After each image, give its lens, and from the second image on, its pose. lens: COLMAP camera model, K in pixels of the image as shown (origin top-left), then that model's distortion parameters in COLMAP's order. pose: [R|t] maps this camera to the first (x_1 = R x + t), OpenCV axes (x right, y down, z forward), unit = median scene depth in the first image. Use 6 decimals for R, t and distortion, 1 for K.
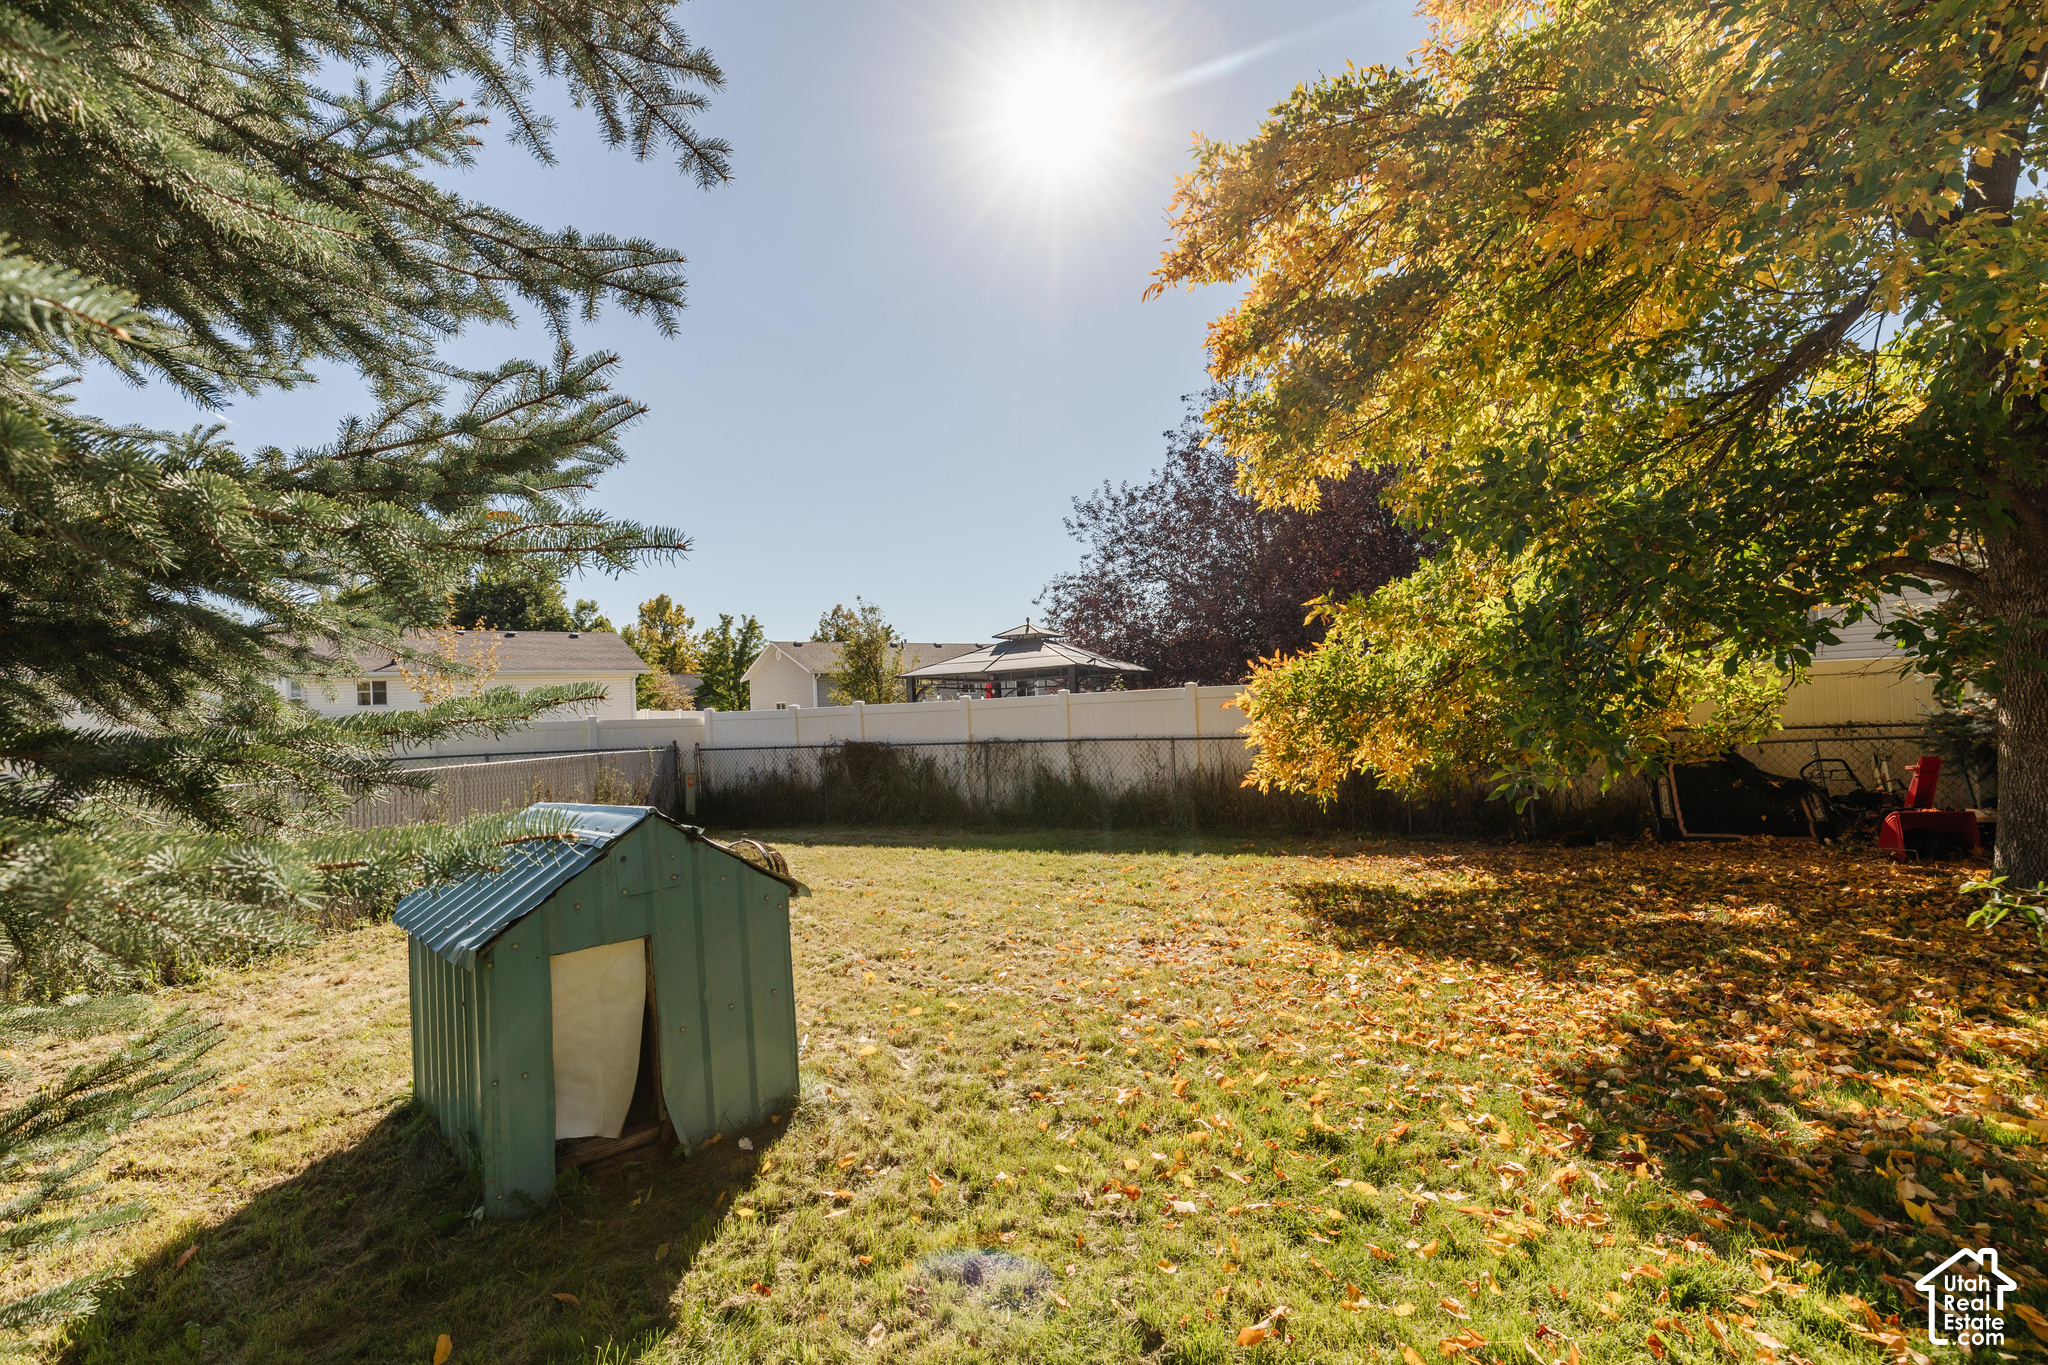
lens RADIAL K [[930.8, 0, 1026.7], [0, 930.8, 692.8], [0, 0, 1]] dist [0.005868, 0.000197]
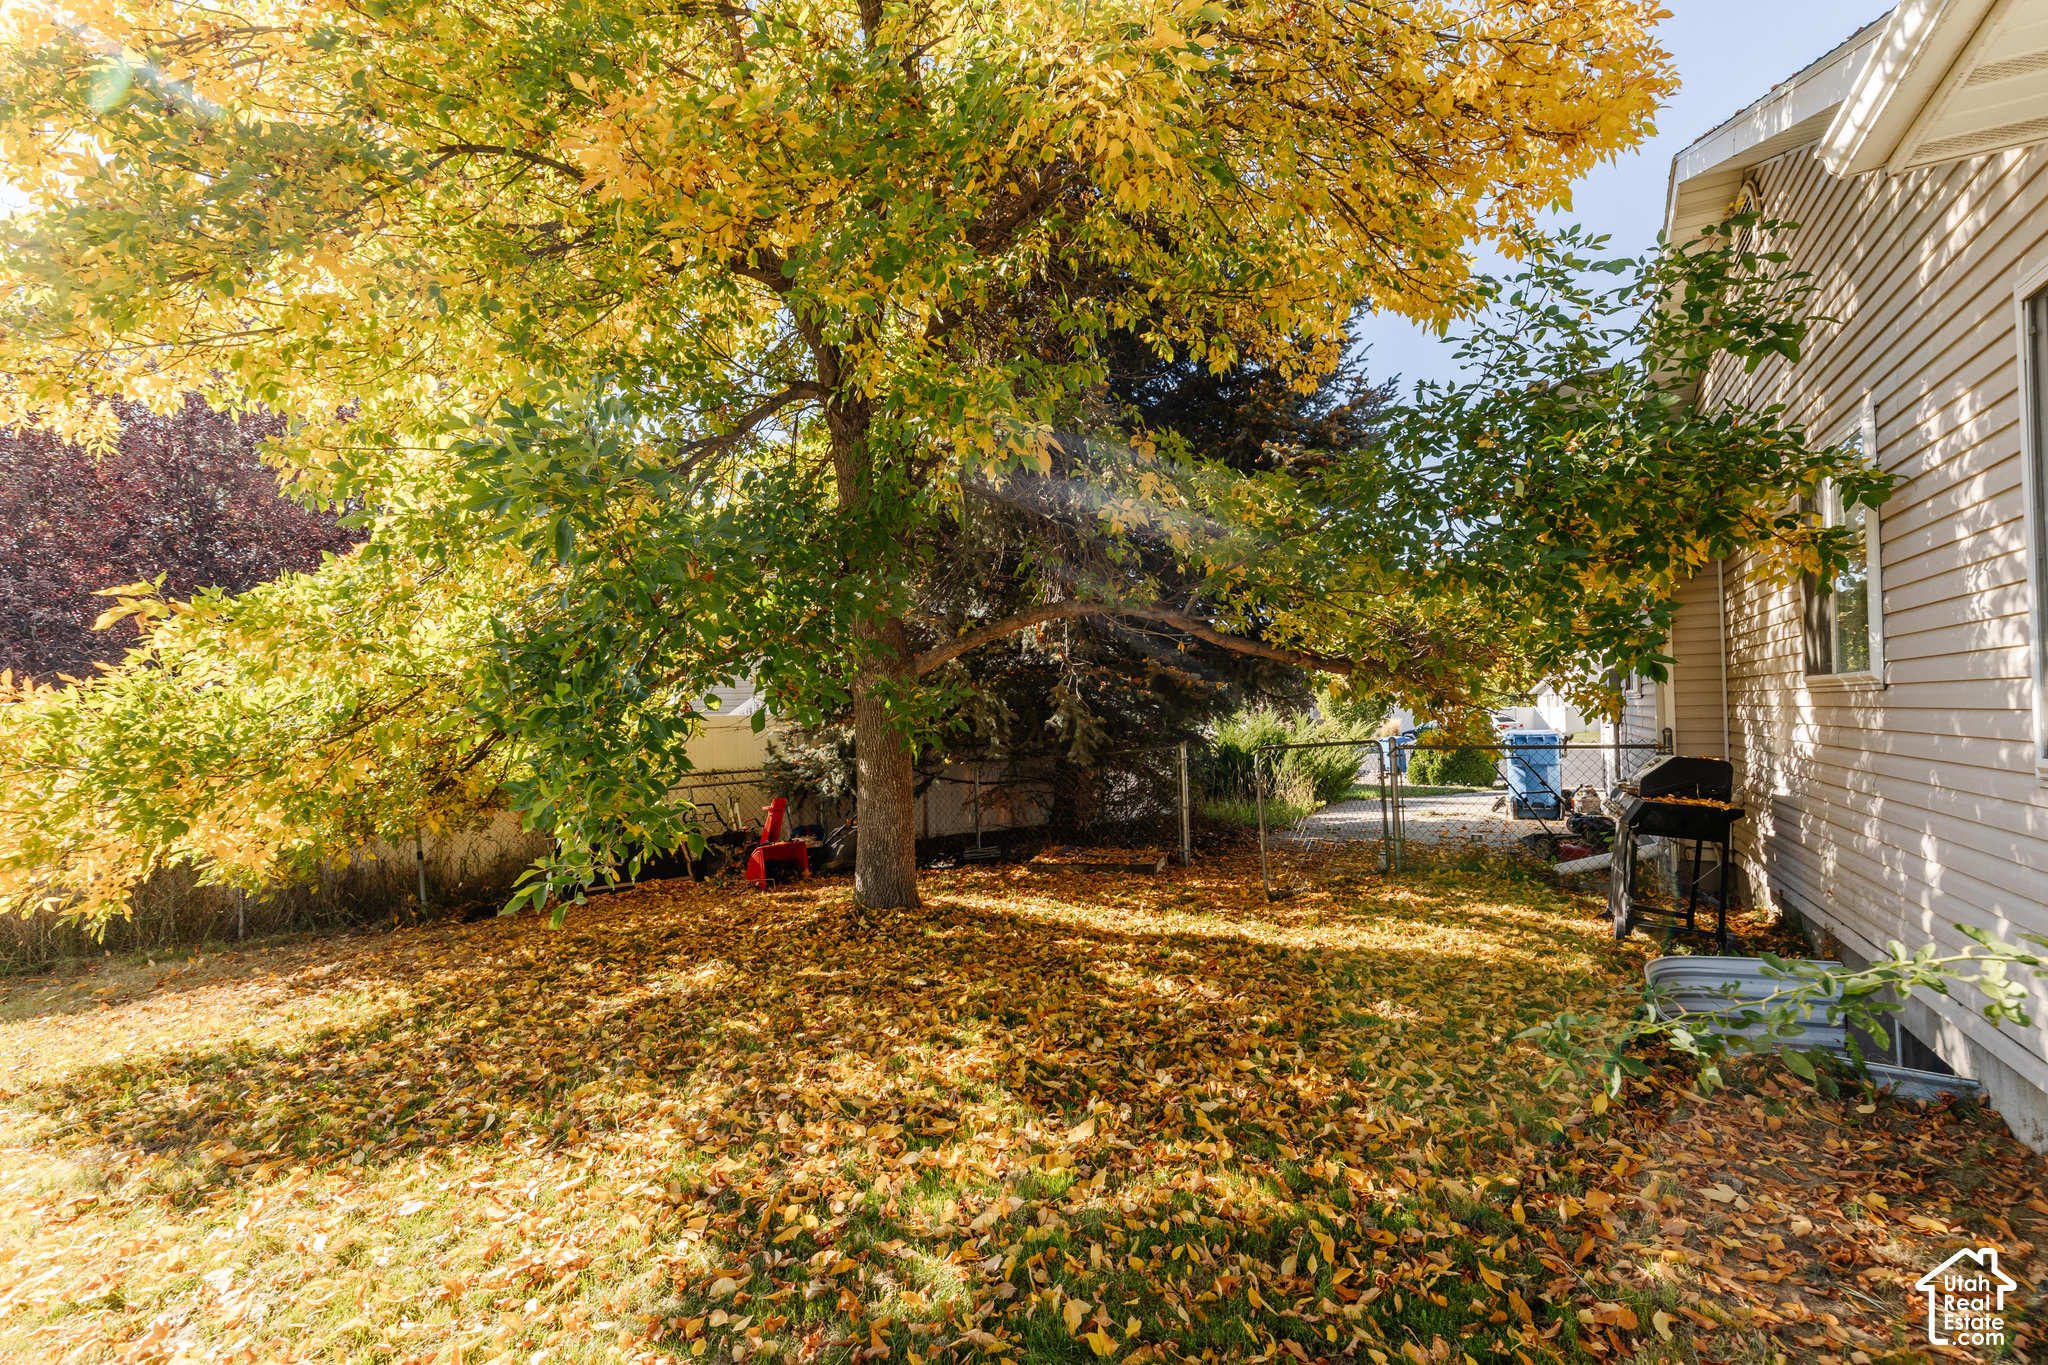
lens RADIAL K [[930.8, 0, 1026.7], [0, 930.8, 692.8], [0, 0, 1]] dist [0.005868, 0.000197]
pose [[0.439487, 0.048822, 0.896921, 0.034300], [-0.002521, 0.998585, -0.053121, -0.004643], [-0.898246, 0.021085, 0.438988, 0.229603]]
